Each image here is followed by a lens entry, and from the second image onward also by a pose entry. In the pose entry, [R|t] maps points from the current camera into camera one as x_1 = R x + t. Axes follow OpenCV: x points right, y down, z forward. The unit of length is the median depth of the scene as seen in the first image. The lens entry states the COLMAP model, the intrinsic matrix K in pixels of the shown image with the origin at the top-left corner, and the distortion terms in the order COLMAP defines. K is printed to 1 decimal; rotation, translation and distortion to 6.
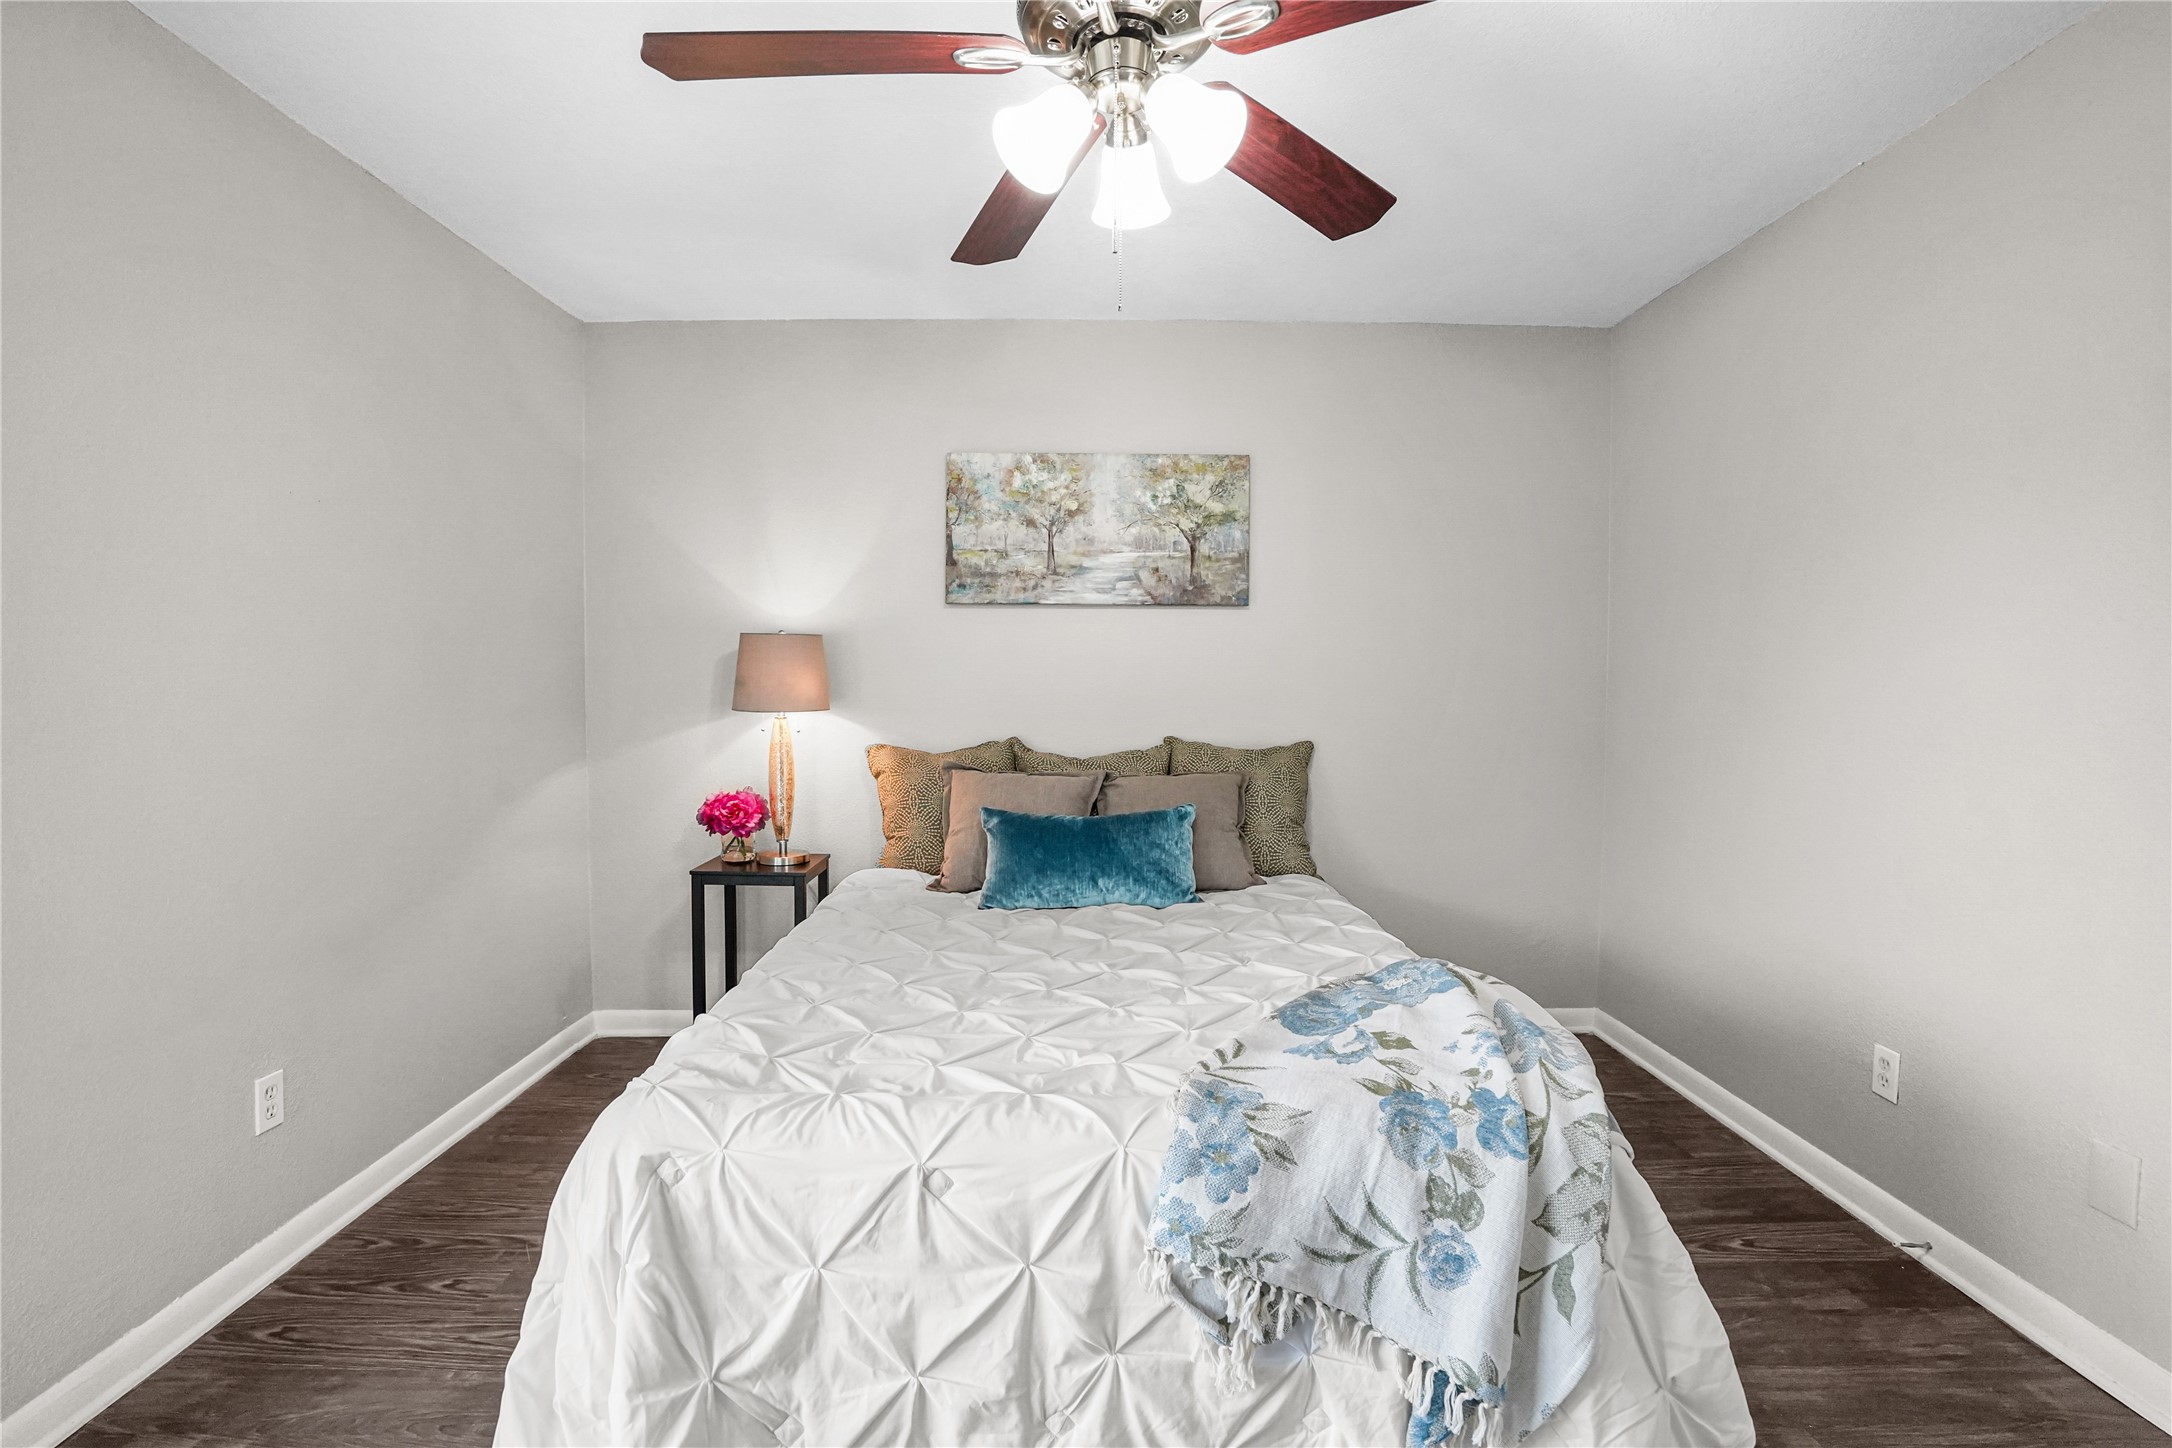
lens RADIAL K [[1013.5, 0, 1084.4], [0, 1013.5, 710.8], [0, 0, 1]] dist [-0.042633, 0.003981]
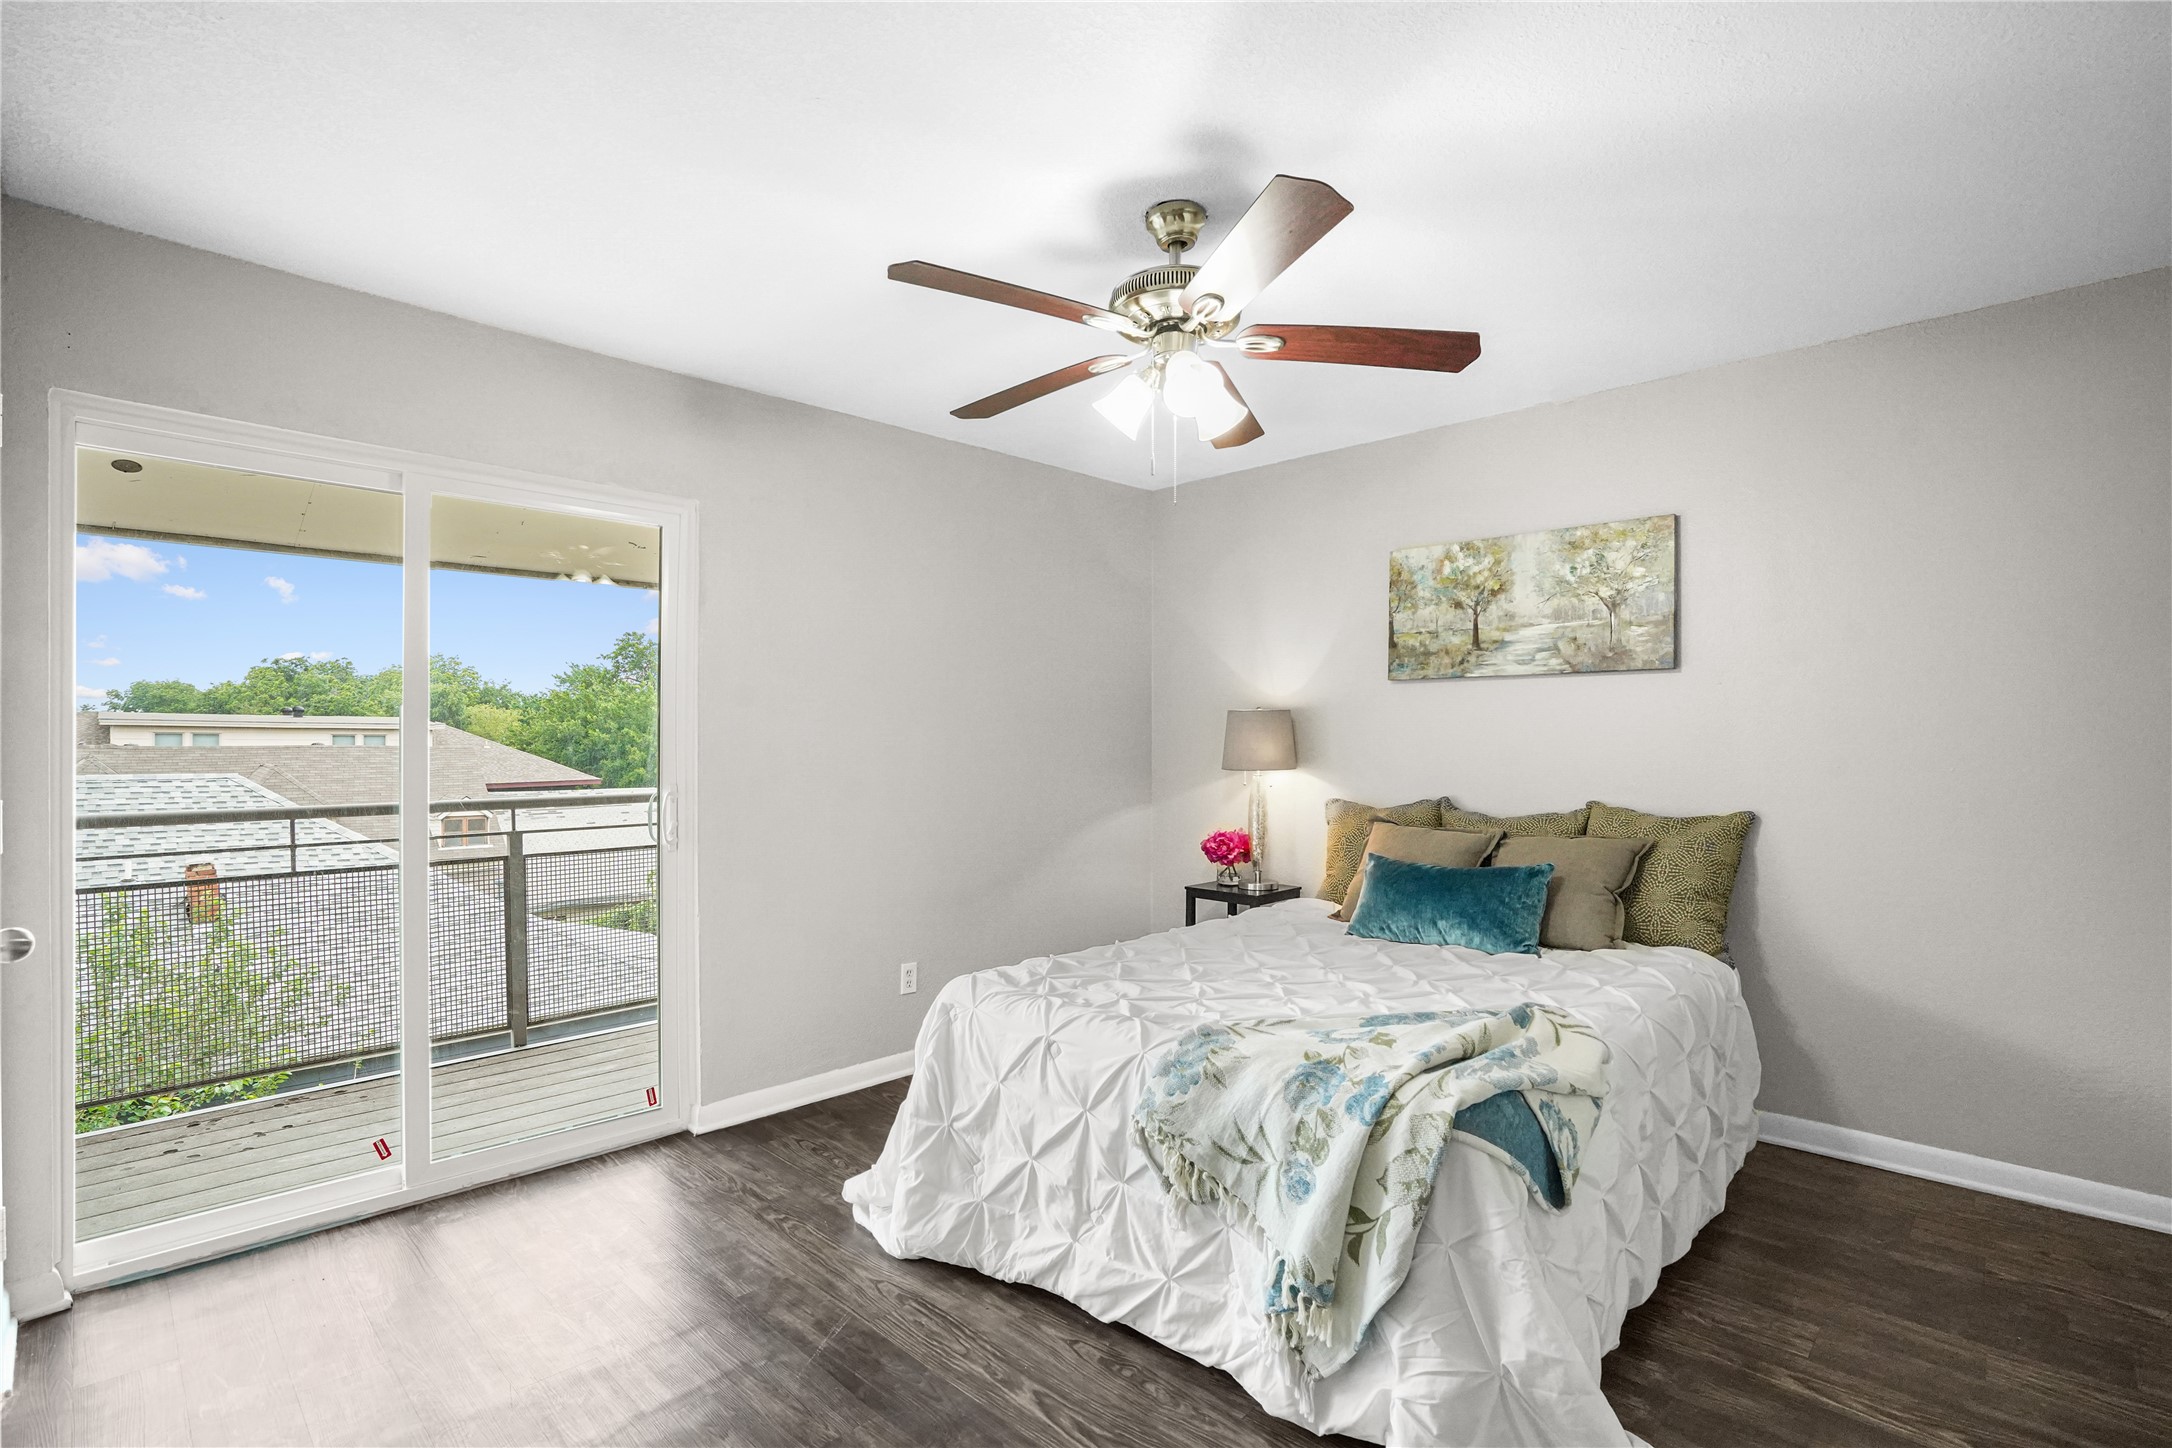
lens RADIAL K [[1013.5, 0, 1095.2], [0, 1013.5, 733.4], [0, 0, 1]] dist [-0.042633, 0.003981]
pose [[0.715491, -0.009776, -0.698553, 0.530009], [-0.017773, 0.999324, -0.032190, -0.001312], [0.698395, 0.035447, 0.714834, -0.084586]]
